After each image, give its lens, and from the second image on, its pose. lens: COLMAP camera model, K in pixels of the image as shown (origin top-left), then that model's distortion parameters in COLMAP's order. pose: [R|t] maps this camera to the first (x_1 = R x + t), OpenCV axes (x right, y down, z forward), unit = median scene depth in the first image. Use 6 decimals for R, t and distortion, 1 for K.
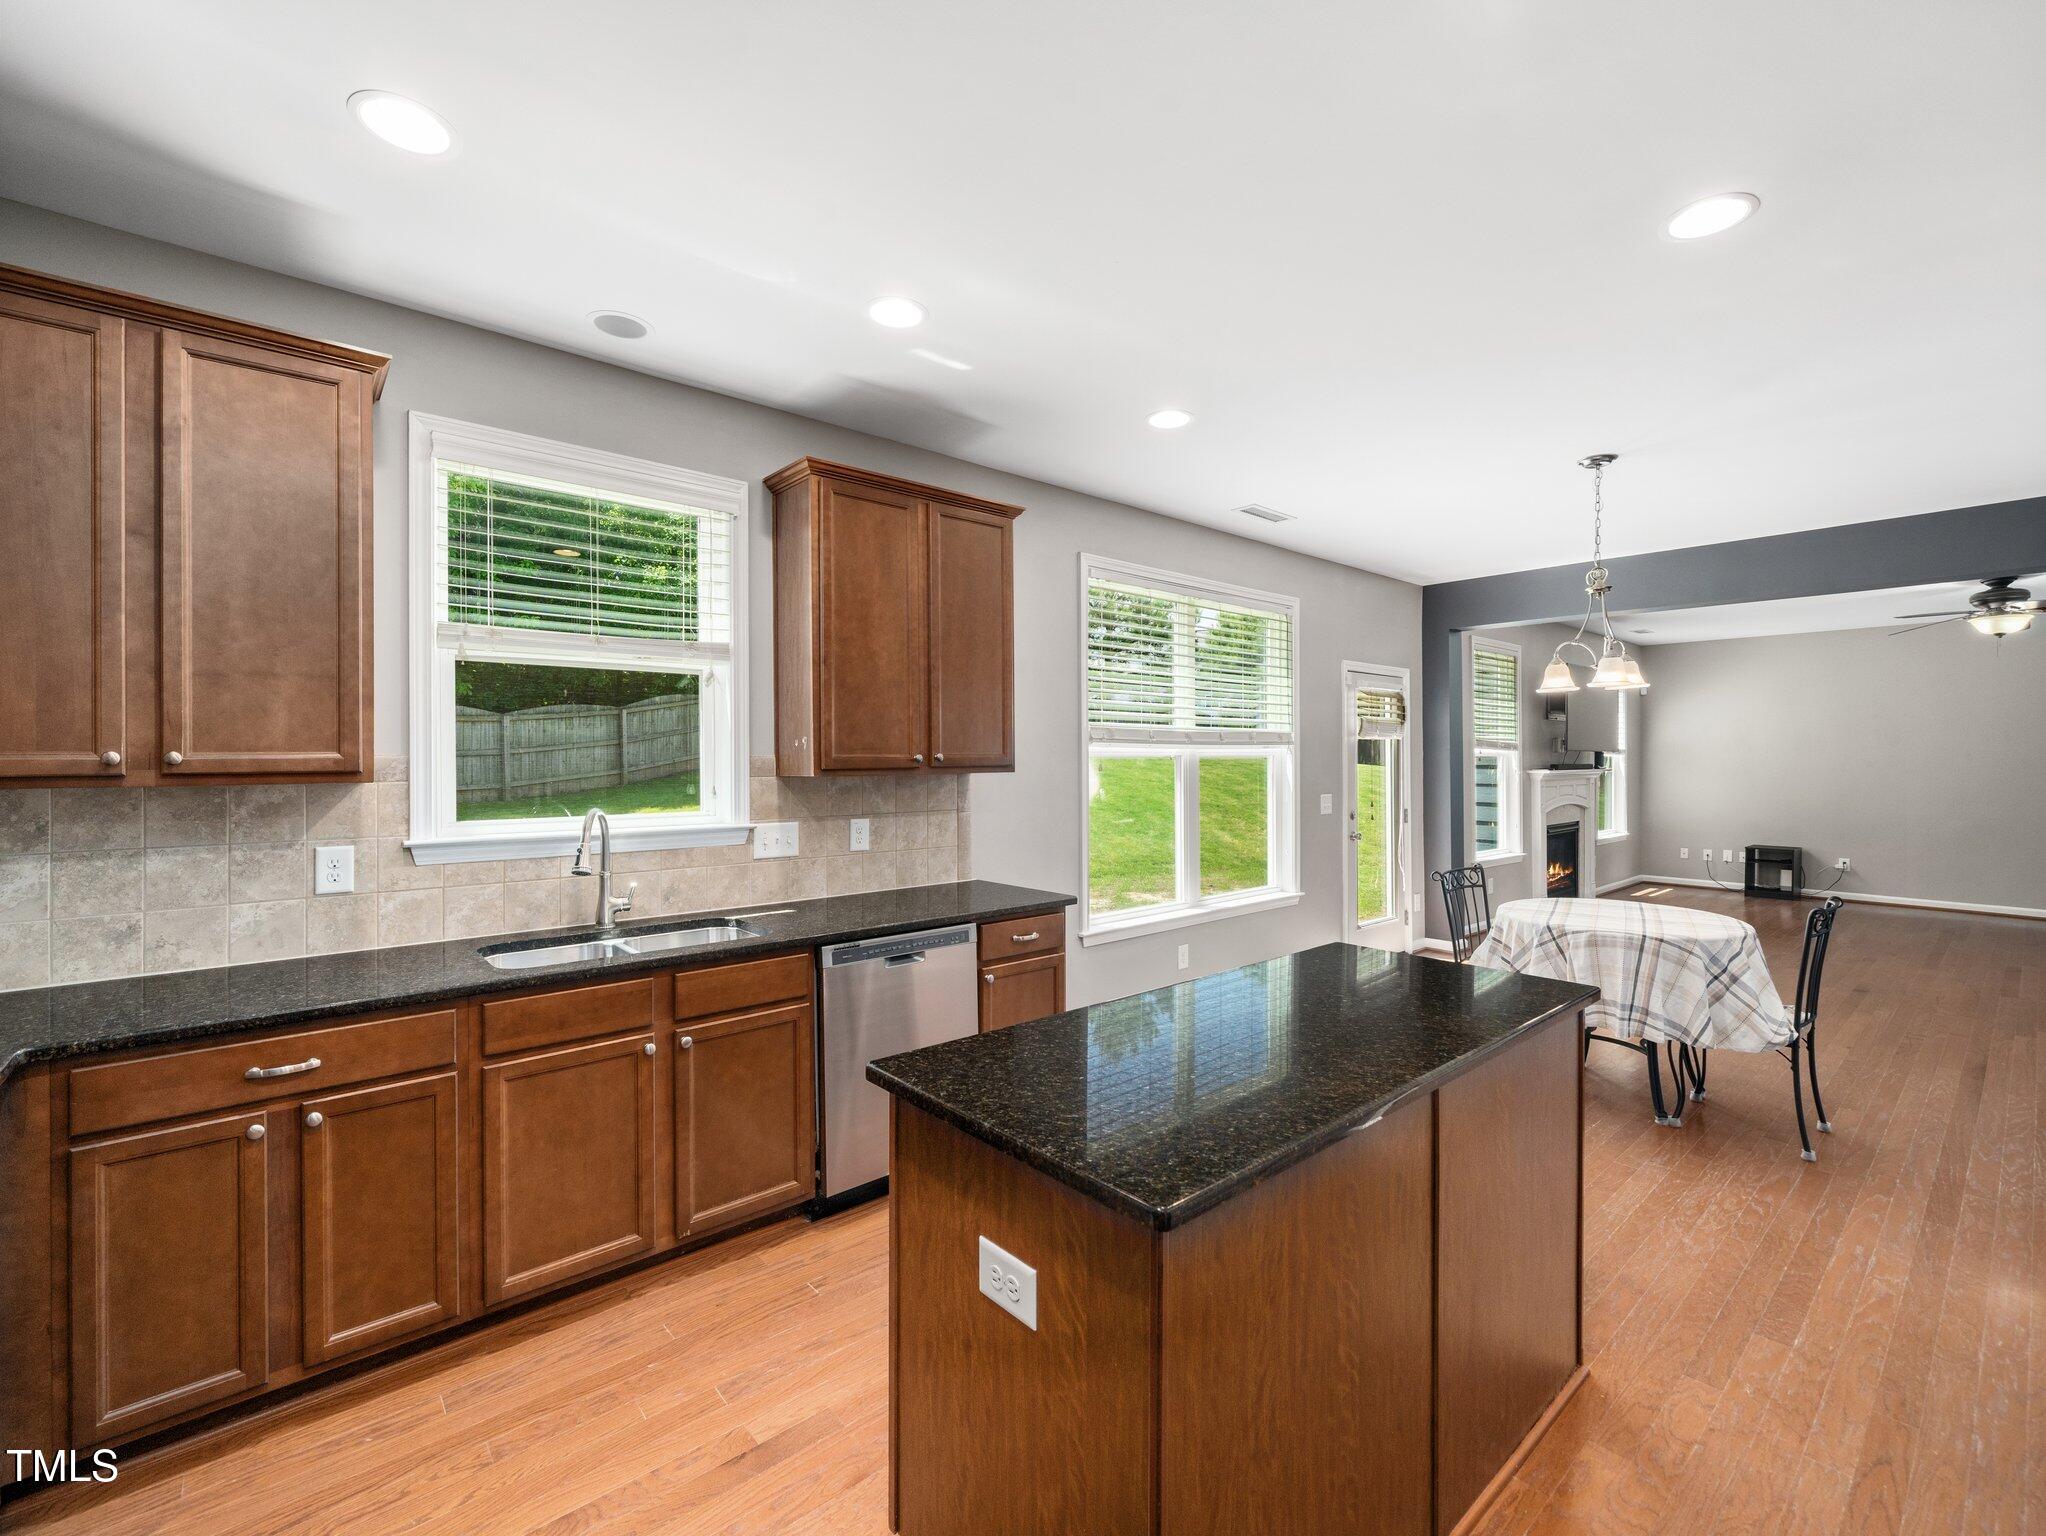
lens RADIAL K [[891.7, 0, 1040.1], [0, 891.7, 758.0], [0, 0, 1]] dist [0.012933, 0.000270]
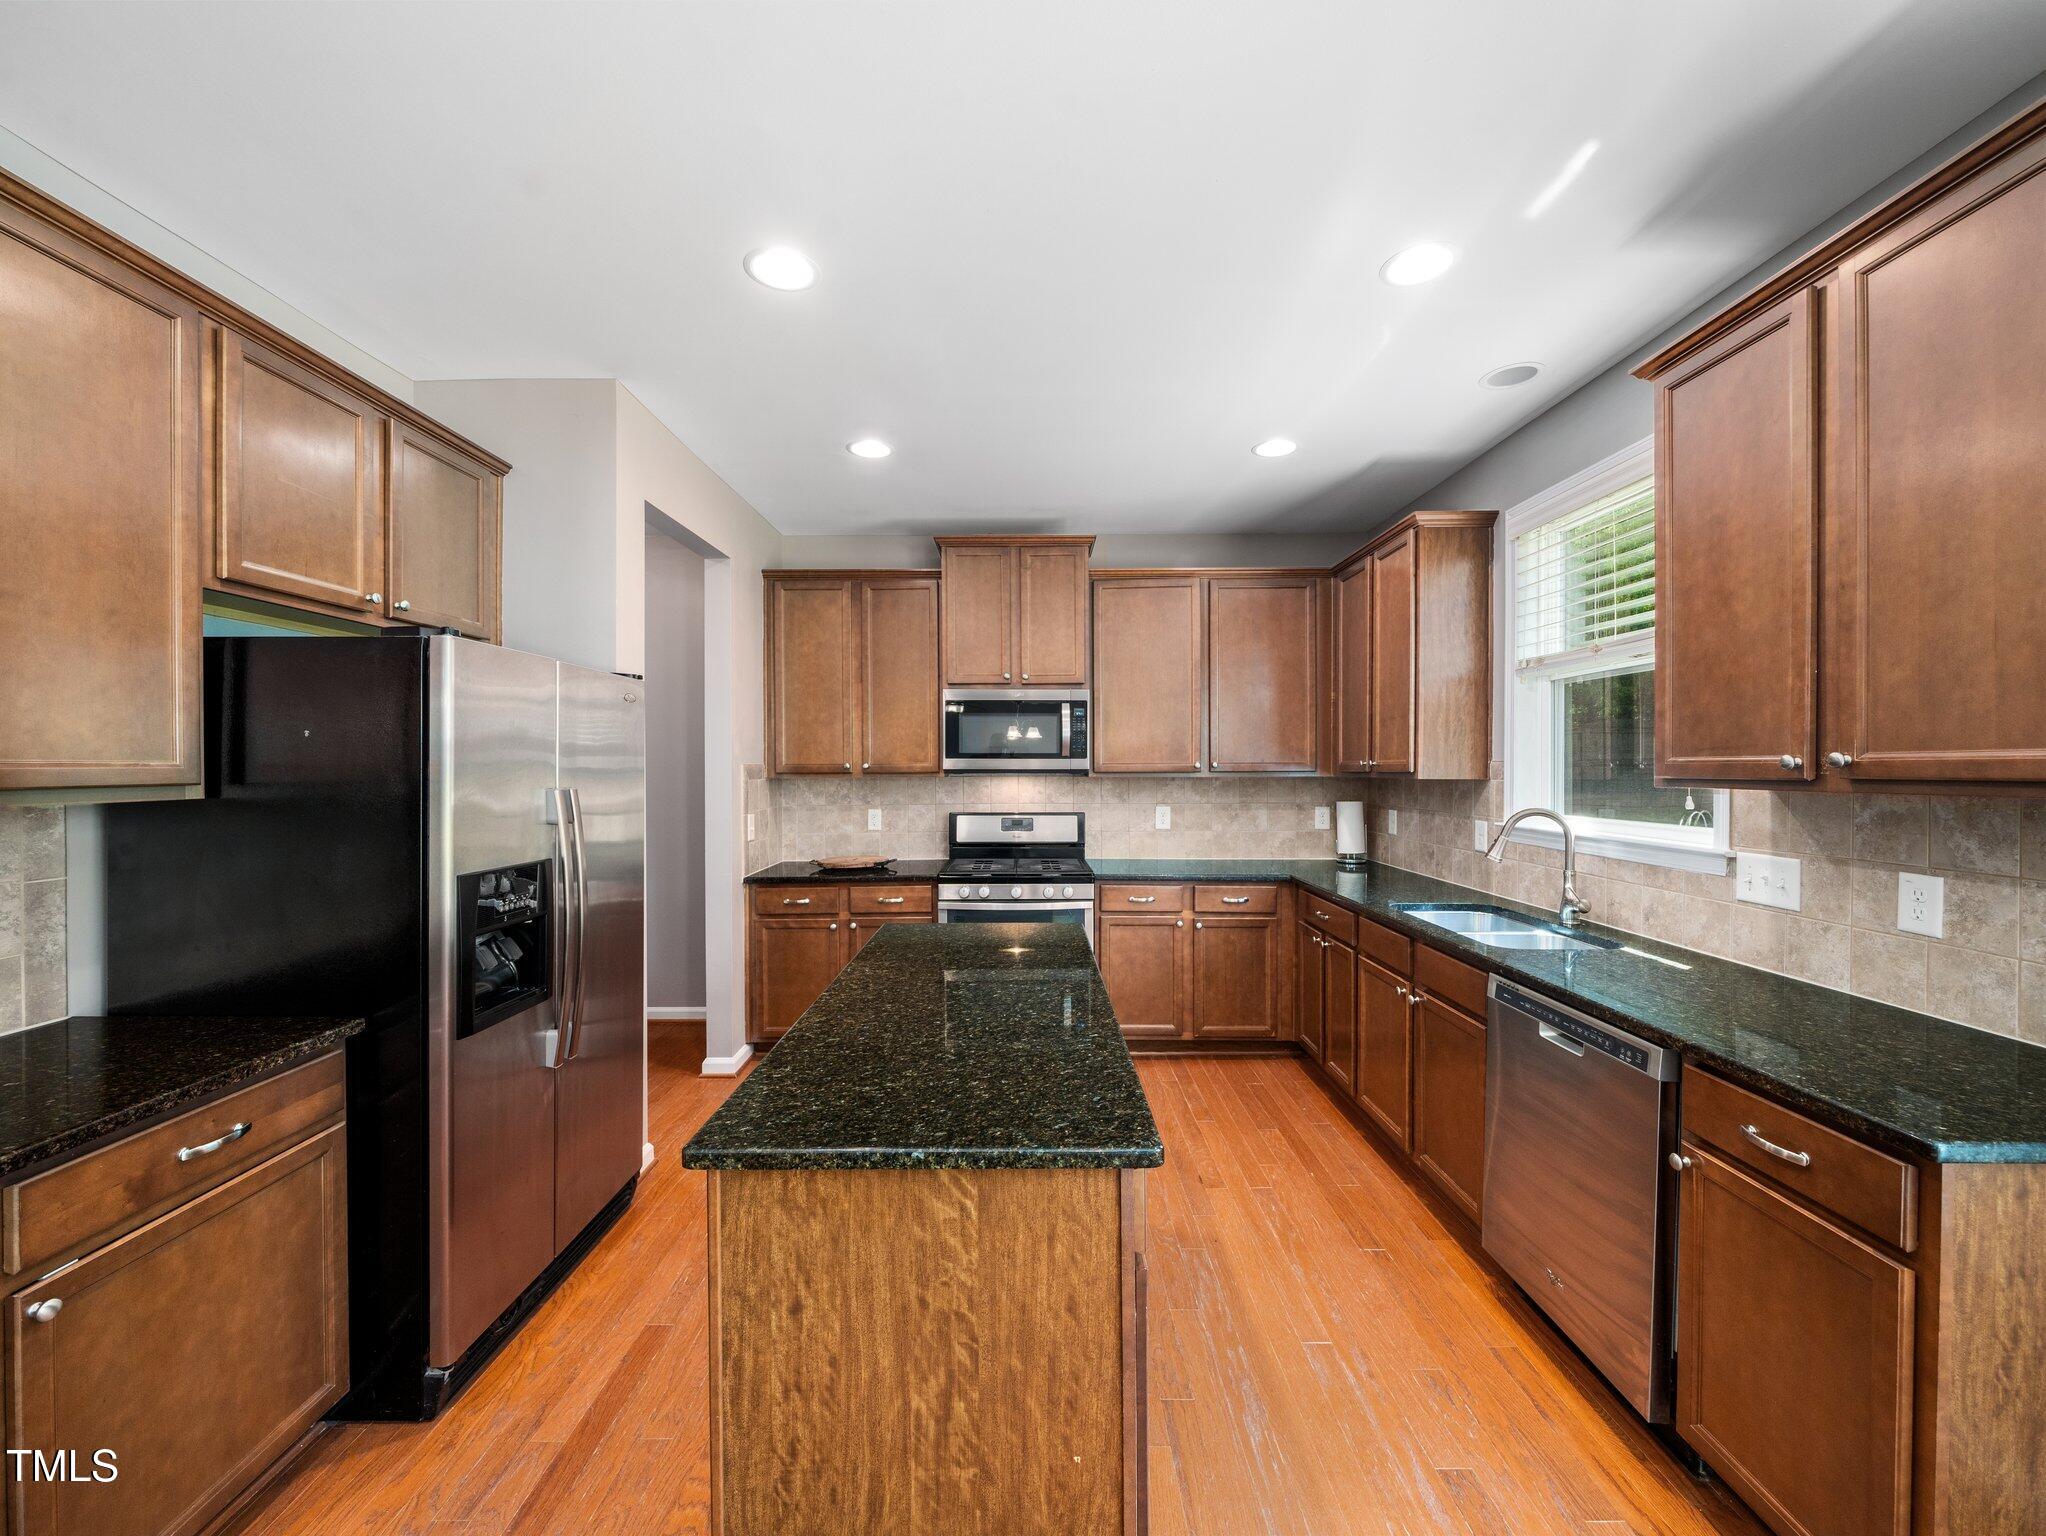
lens RADIAL K [[785.1, 0, 1023.0], [0, 785.1, 768.0], [0, 0, 1]] dist [-0.000274, -0.000036]
pose [[-0.668001, 0.003791, -0.744150, 0.546646], [0.001406, 0.999992, 0.003832, 0.001215], [0.744159, 0.001513, -0.668001, 0.974914]]
